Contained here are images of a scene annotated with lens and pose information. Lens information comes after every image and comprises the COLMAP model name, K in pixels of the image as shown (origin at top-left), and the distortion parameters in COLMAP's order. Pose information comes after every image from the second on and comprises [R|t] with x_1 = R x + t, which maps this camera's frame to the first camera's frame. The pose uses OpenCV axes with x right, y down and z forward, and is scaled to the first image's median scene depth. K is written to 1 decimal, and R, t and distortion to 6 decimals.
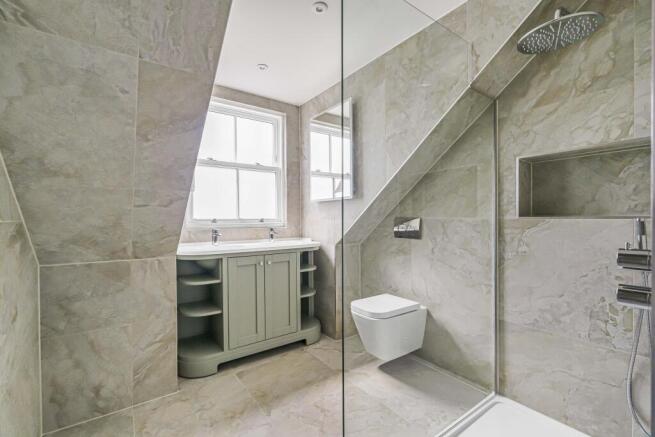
lens RADIAL K [[281.4, 0, 325.1], [0, 281.4, 219.4], [0, 0, 1]] dist [0.001129, 0.000118]
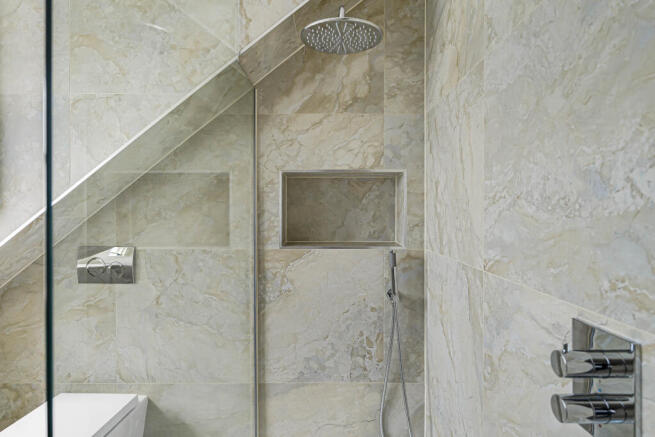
lens RADIAL K [[366.9, 0, 328.4], [0, 366.9, 215.3], [0, 0, 1]] dist [-0.001976, 0.000218]
pose [[0.585314, -0.002959, 0.810802, -0.065090], [0.008741, 0.999958, -0.002660, -0.093798], [-0.810760, 0.008644, 0.585315, 0.304959]]
